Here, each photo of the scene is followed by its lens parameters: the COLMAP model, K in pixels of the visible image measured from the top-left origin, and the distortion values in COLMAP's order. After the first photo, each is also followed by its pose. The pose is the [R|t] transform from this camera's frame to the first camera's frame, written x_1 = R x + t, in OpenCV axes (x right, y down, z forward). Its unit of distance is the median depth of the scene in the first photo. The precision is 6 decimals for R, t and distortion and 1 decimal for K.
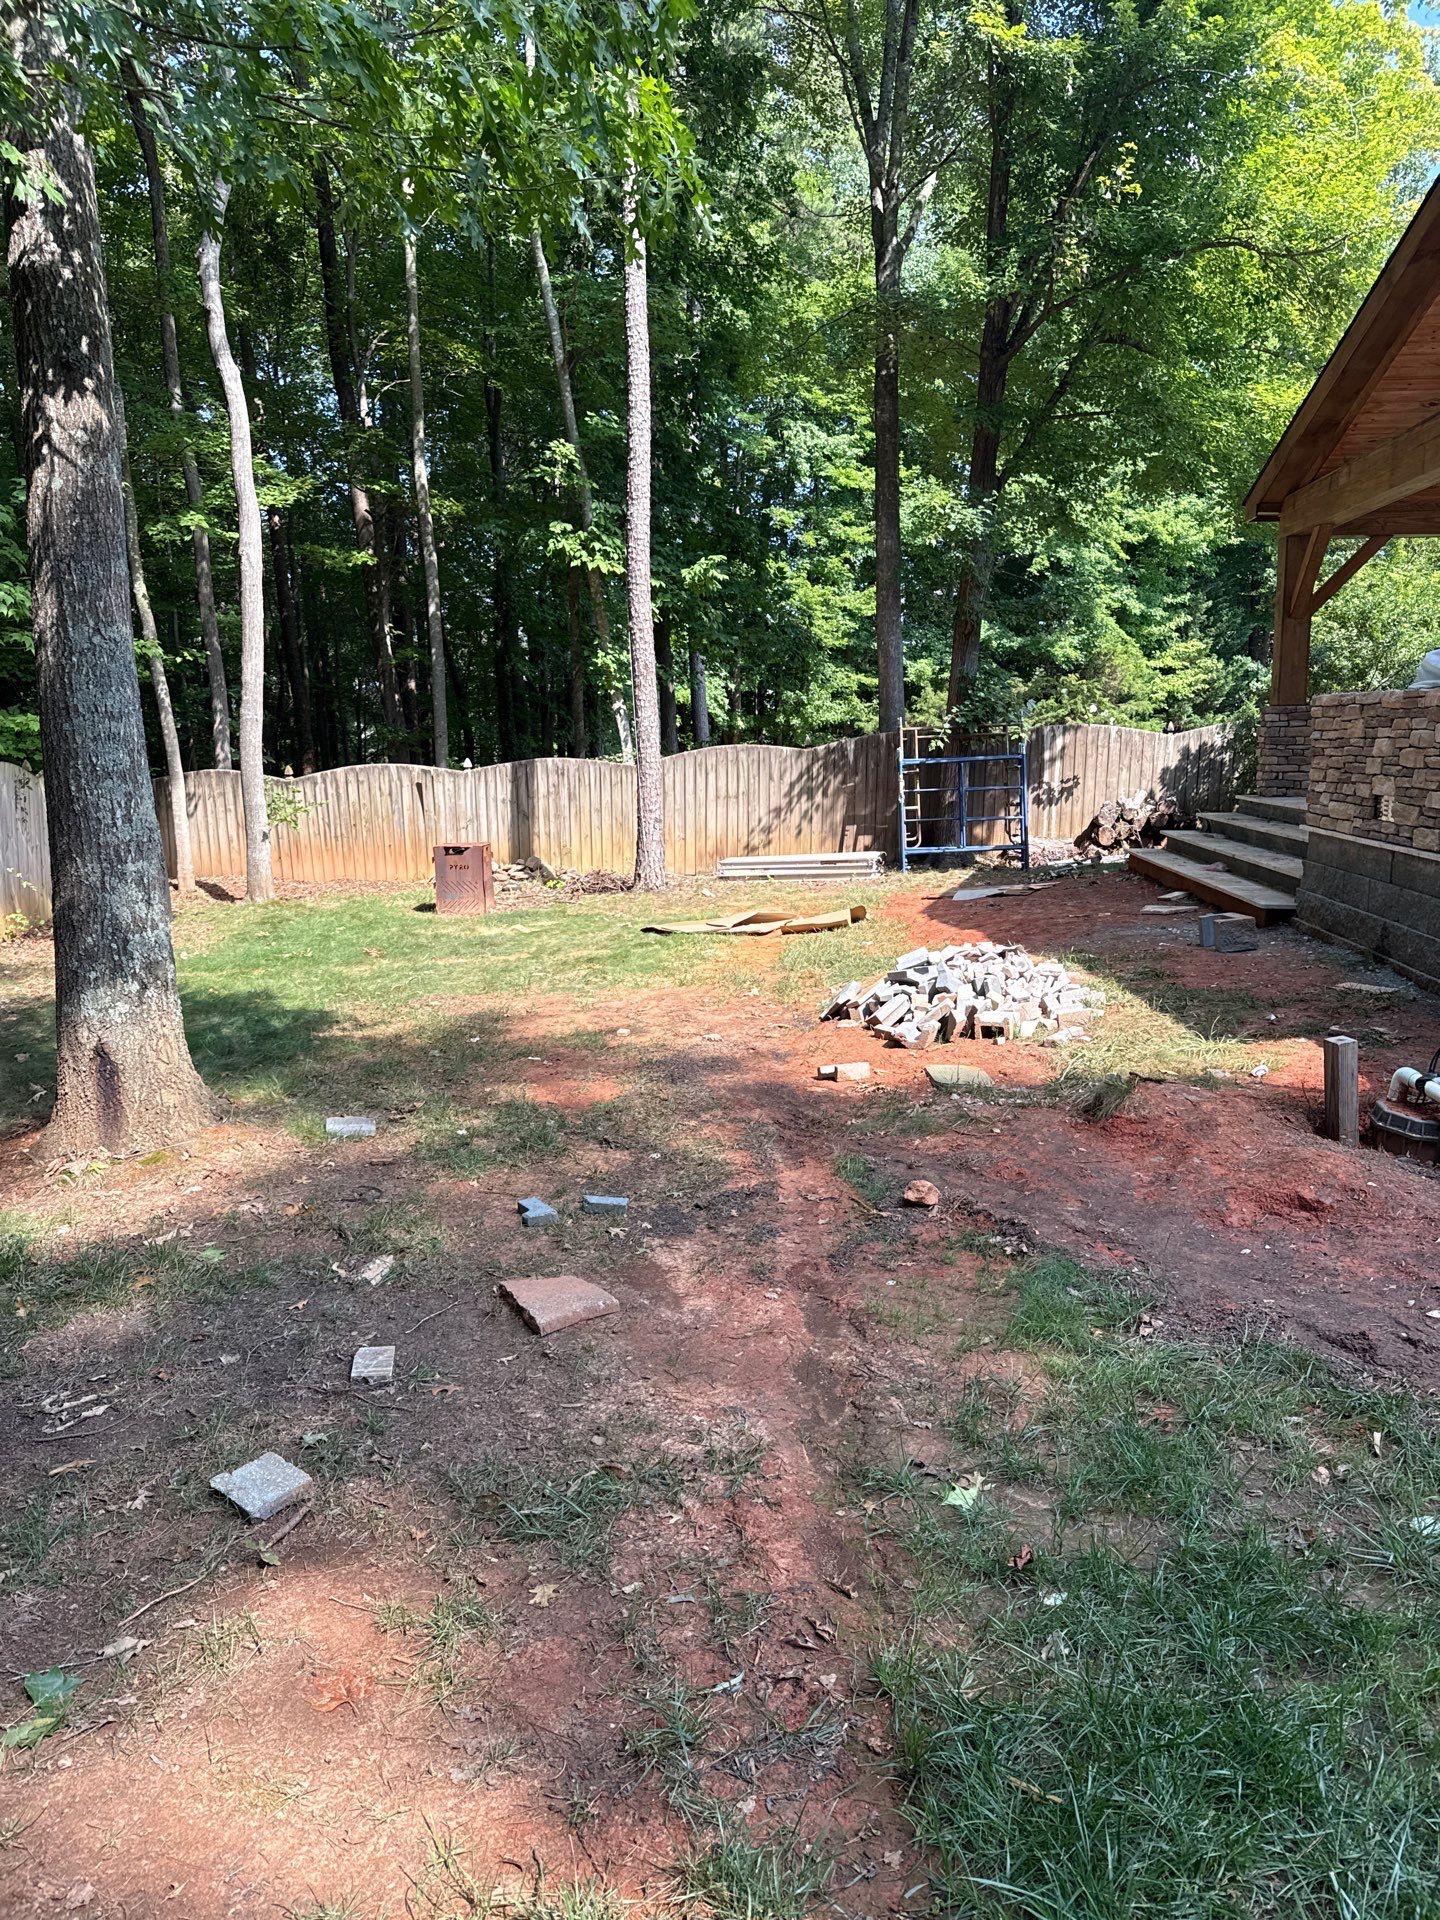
lens RADIAL K [[1261.3, 0, 734.5], [0, 1261.3, 972.3], [0, 0, 1]] dist [0.110475, -0.184505]
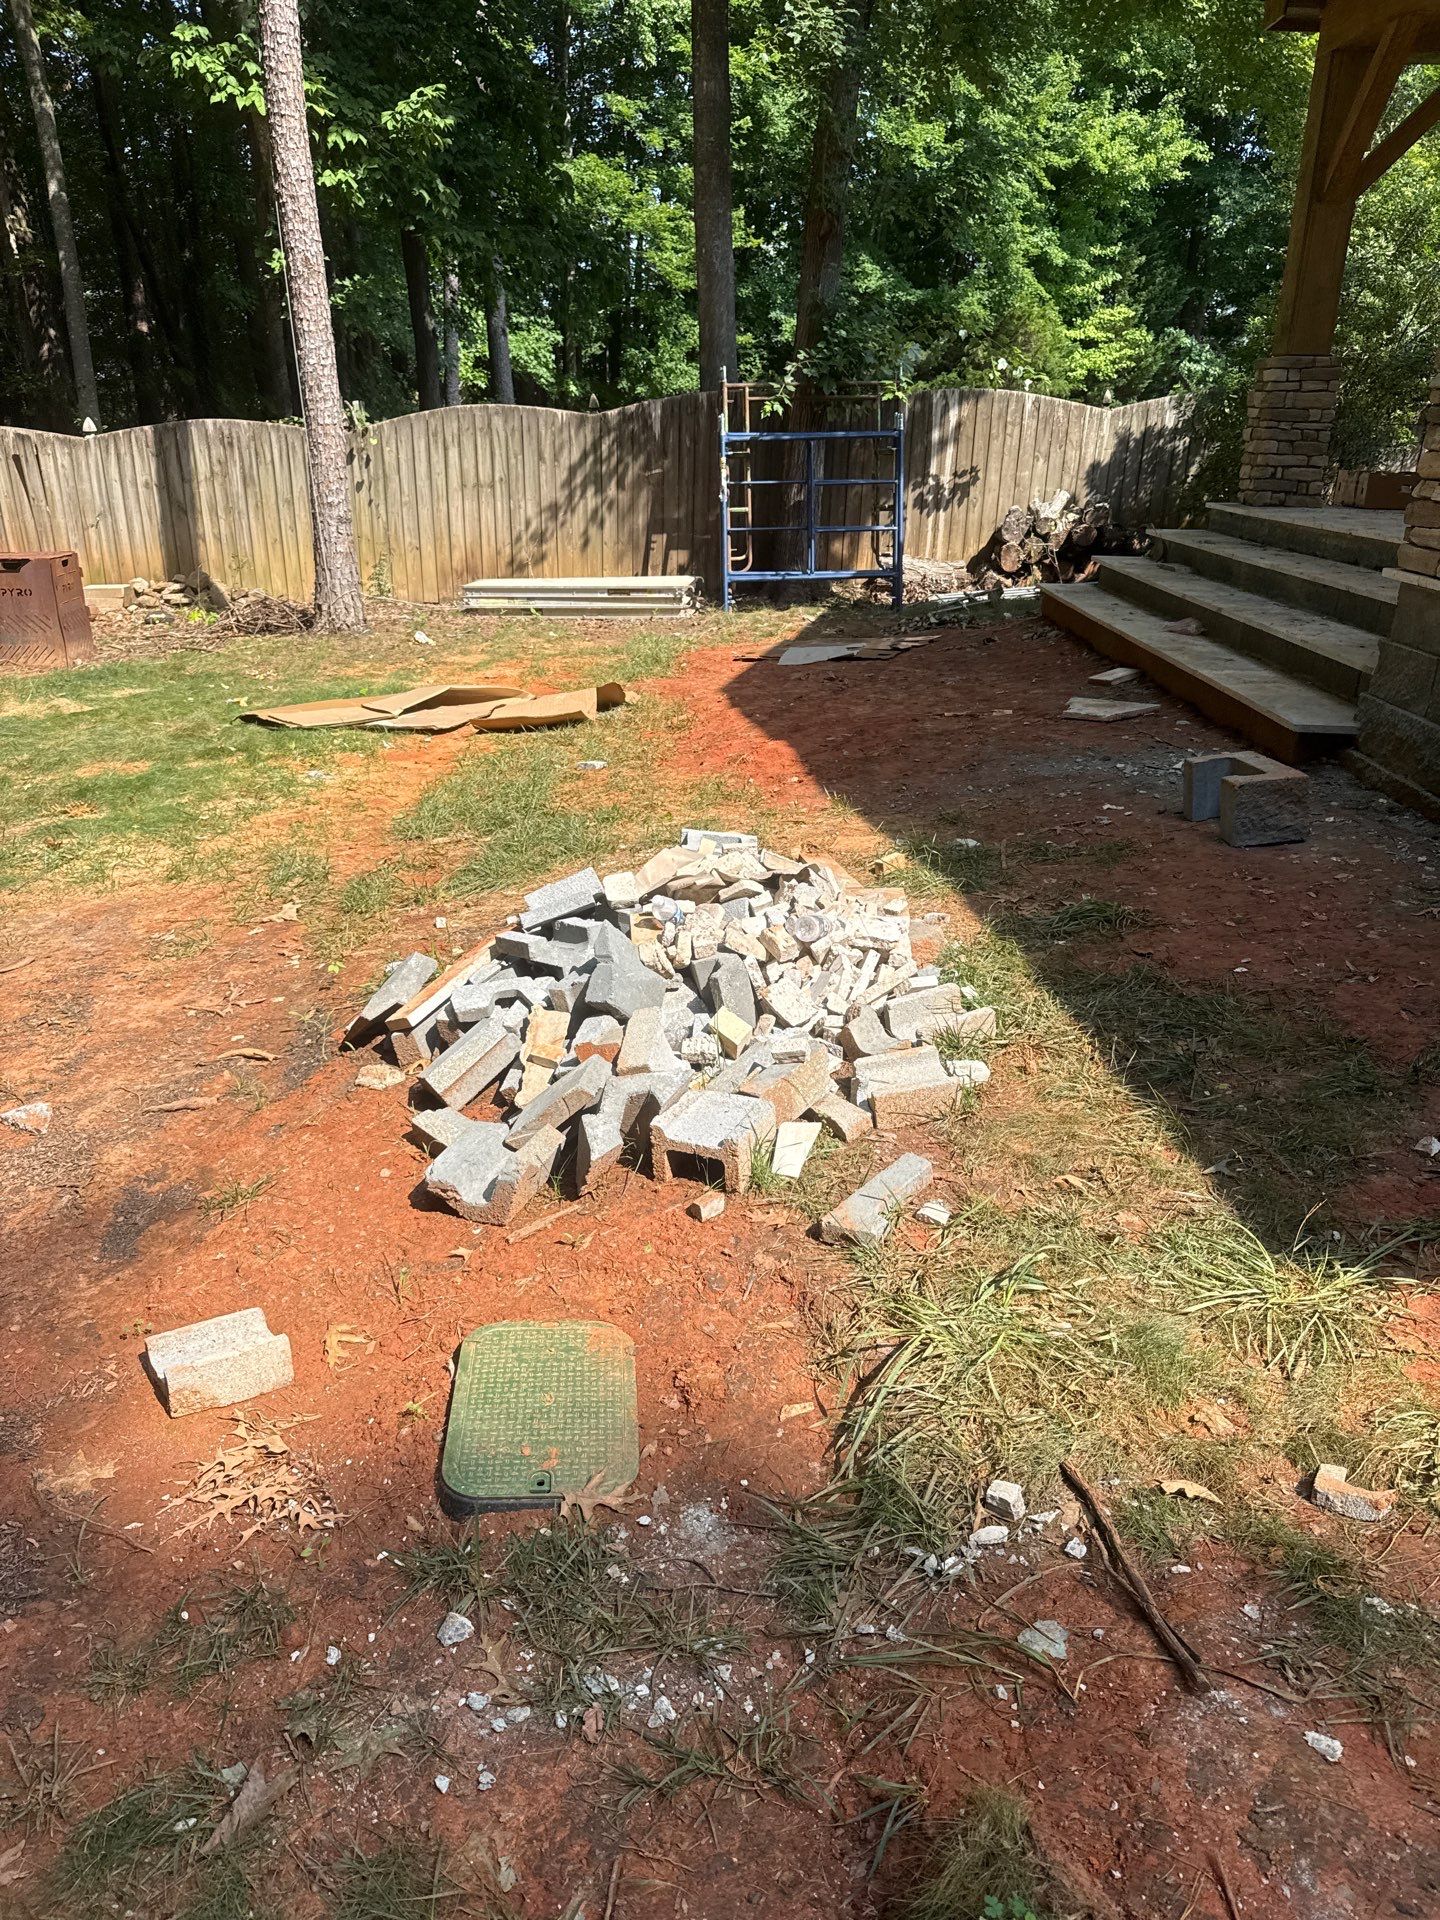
lens RADIAL K [[1261.3, 0, 734.5], [0, 1261.3, 972.3], [0, 0, 1]] dist [0.110475, -0.184505]
pose [[0.996380, -0.008866, 0.084551, 0.073394], [-0.010044, 0.975304, 0.220638, -0.036322], [-0.084419, -0.220688, 0.971684, 0.260073]]
